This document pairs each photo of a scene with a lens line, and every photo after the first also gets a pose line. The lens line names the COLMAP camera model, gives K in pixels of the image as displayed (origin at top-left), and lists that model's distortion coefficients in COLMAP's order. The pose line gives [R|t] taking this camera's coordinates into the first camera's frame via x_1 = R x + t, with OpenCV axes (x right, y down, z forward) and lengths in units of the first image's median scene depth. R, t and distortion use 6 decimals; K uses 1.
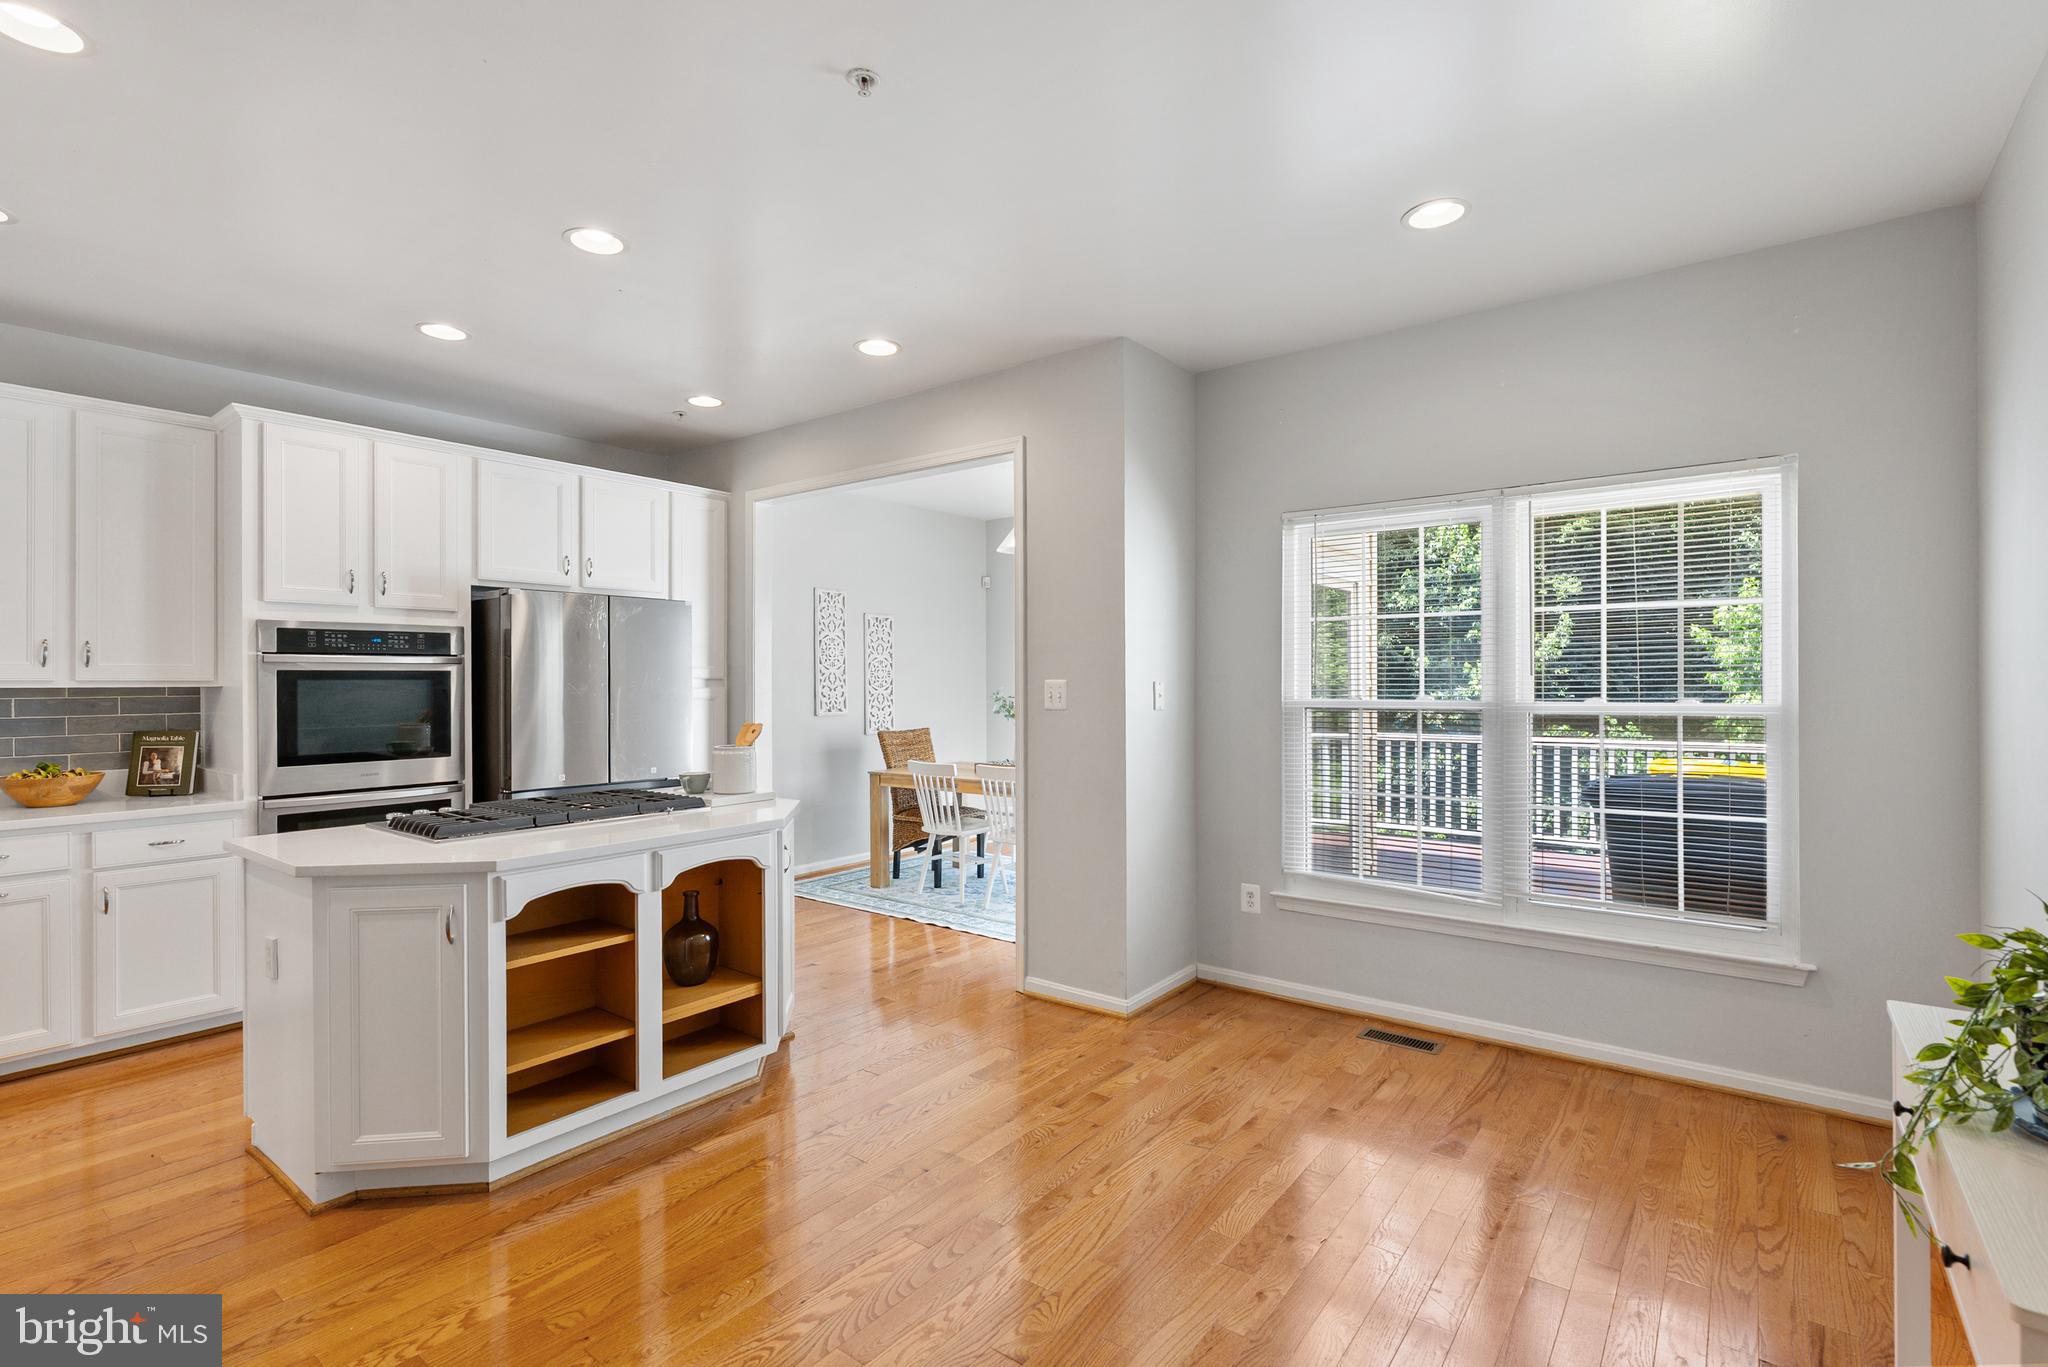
lens RADIAL K [[942.7, 0, 1015.4], [0, 942.7, 678.8], [0, 0, 1]] dist [-0.003359, 0.003204]
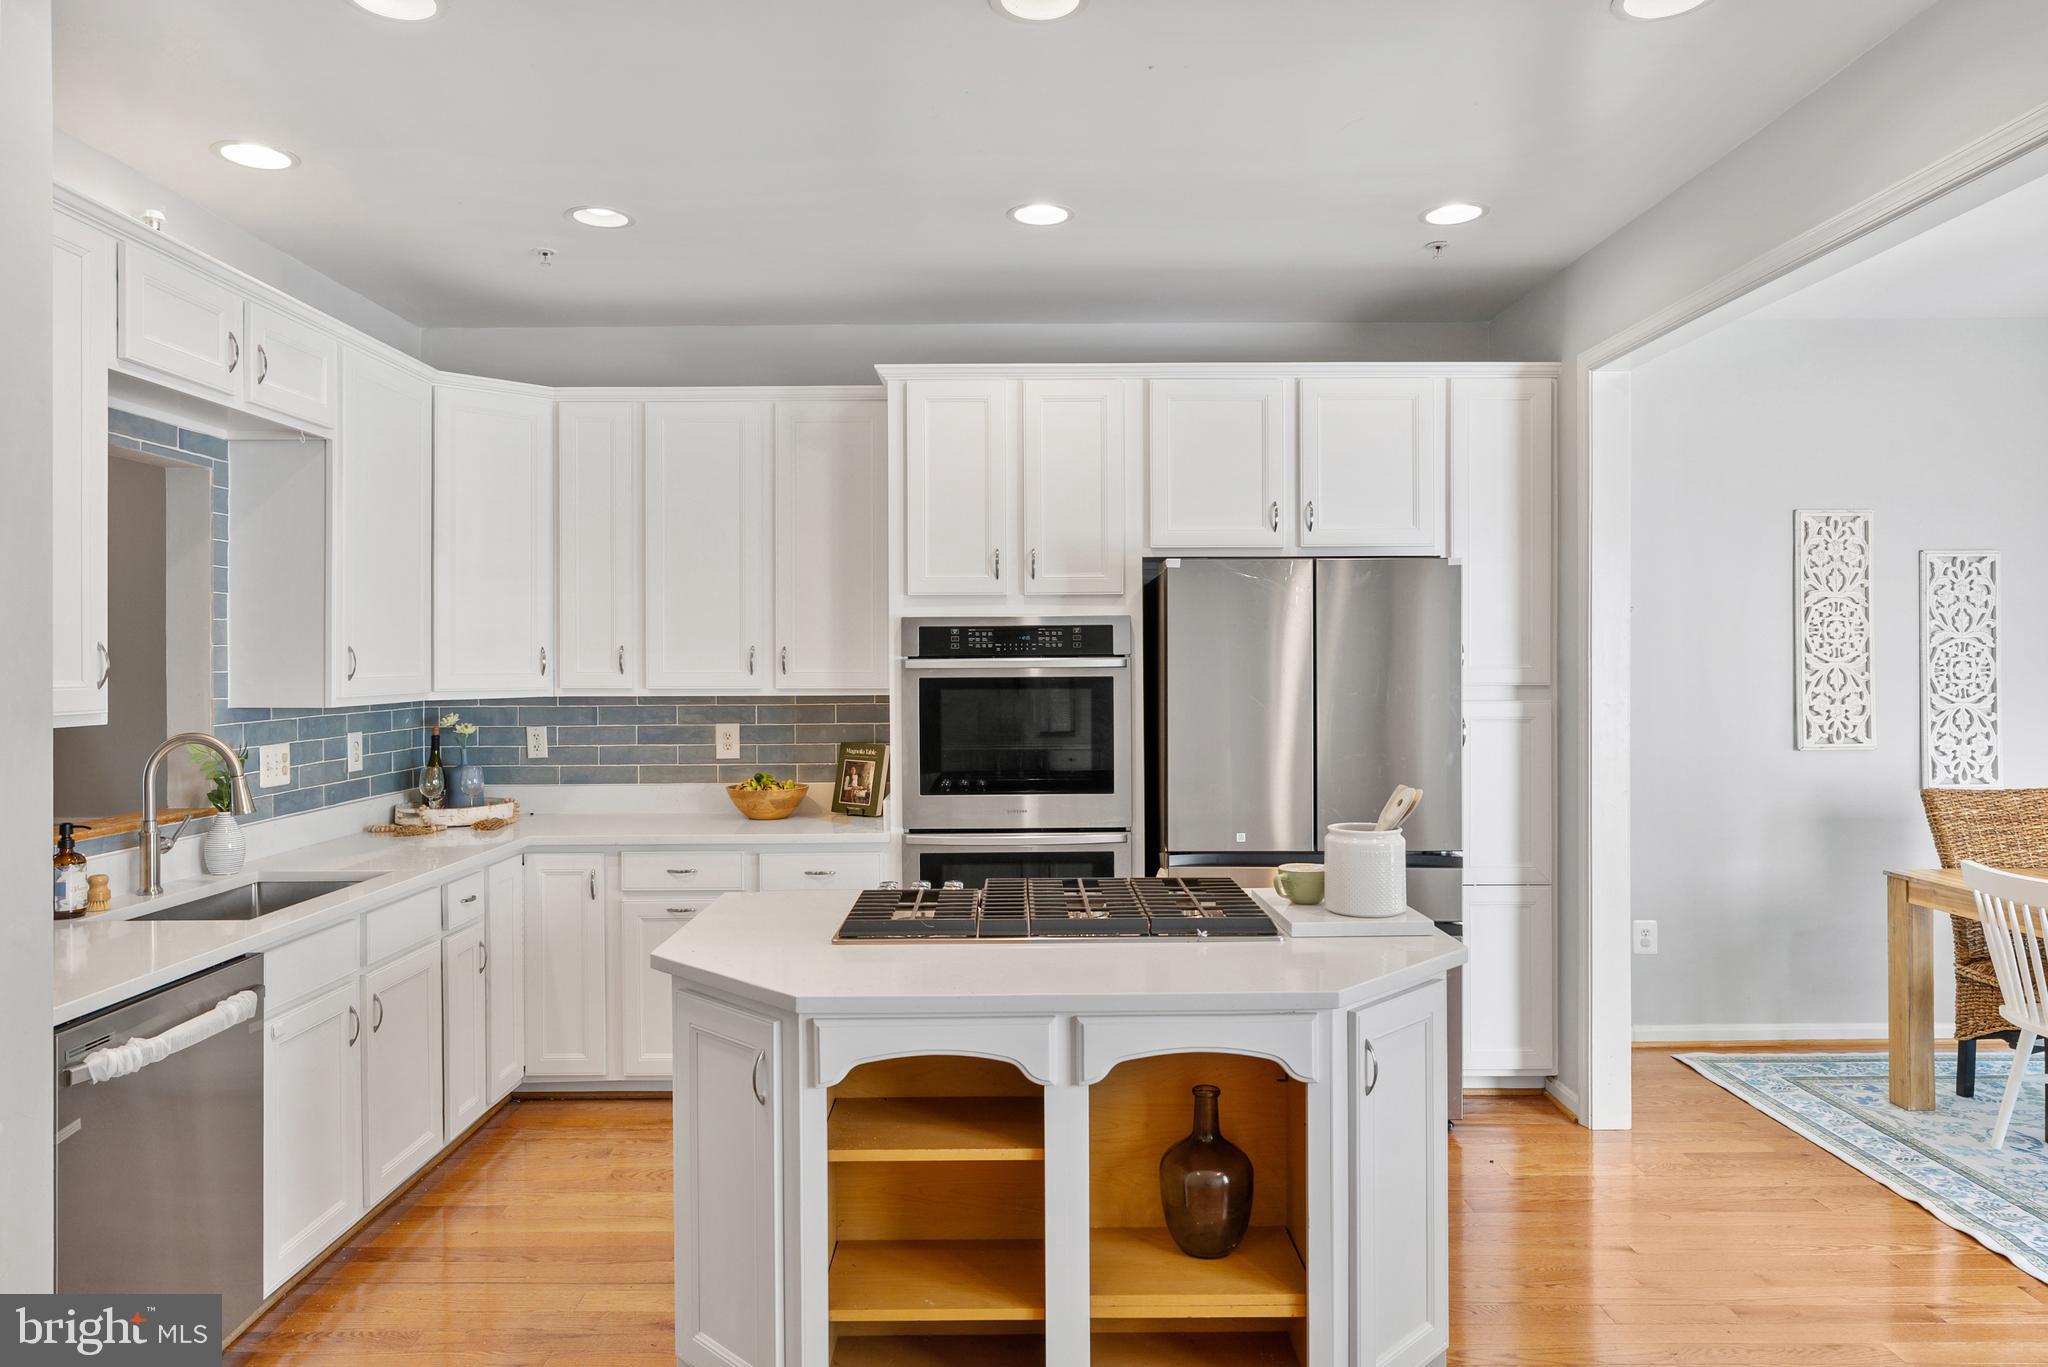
lens RADIAL K [[1296.8, 0, 1025.4], [0, 1296.8, 669.5], [0, 0, 1]] dist [-0.003657, -0.001646]
pose [[0.618794, 0.007220, -0.785520, 0.160900], [0.003792, 0.999919, 0.012178, -0.028854], [0.785544, -0.010514, 0.618716, 0.354047]]
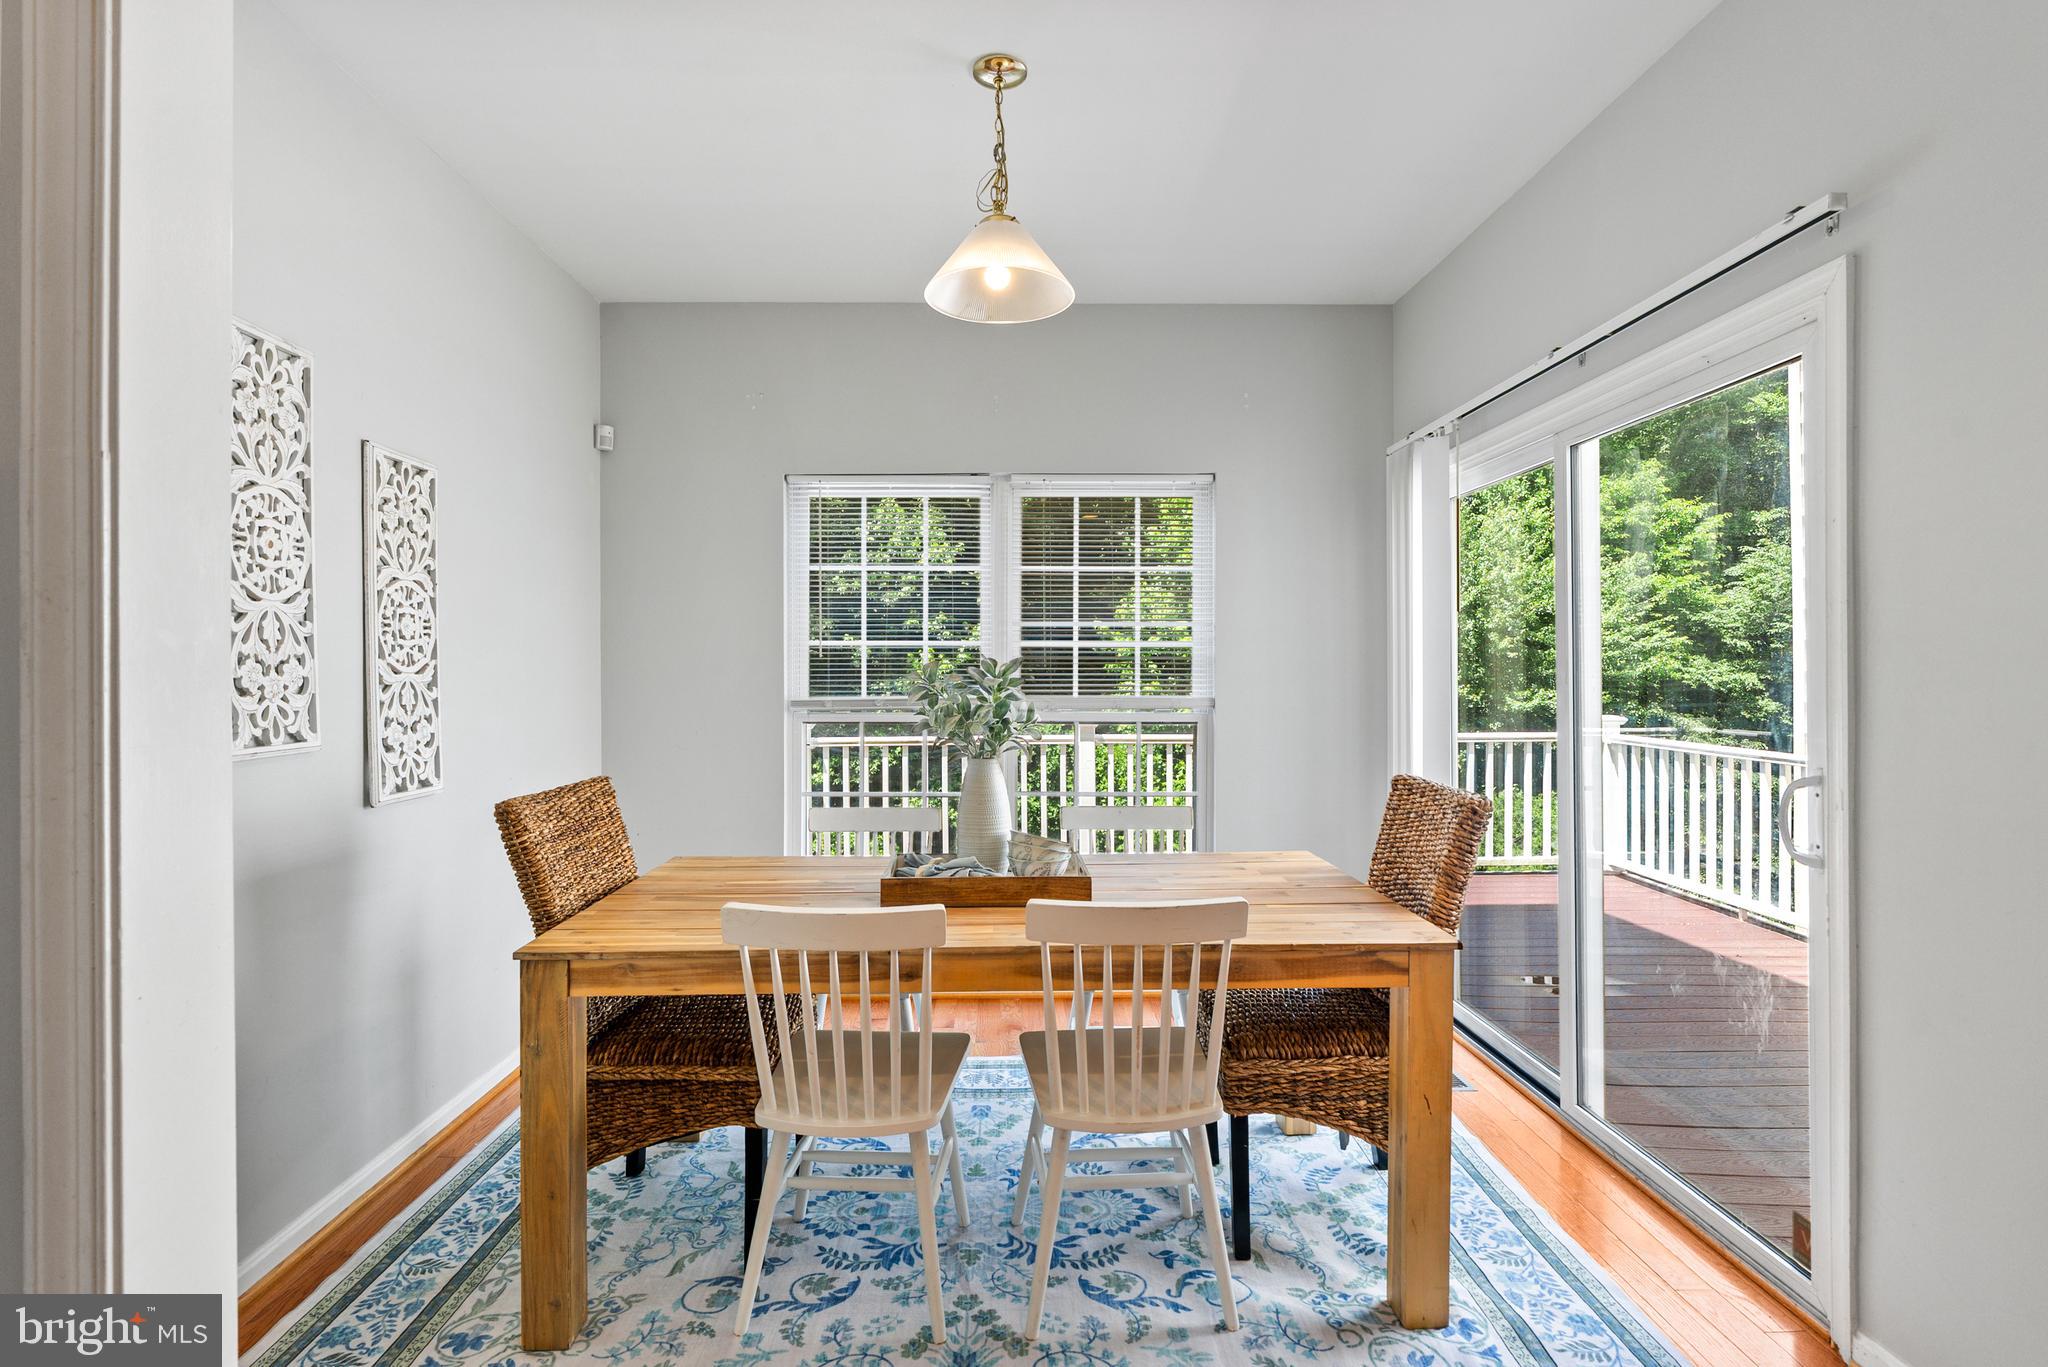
lens RADIAL K [[985.9, 0, 1017.6], [0, 985.9, 676.9], [0, 0, 1]] dist [-0.000416, 0.000191]
pose [[0.789508, -0.001872, 0.613737, -0.349944], [-0.002881, 0.999973, 0.006755, 0.019348], [-0.613733, -0.007102, 0.789481, 1.075746]]
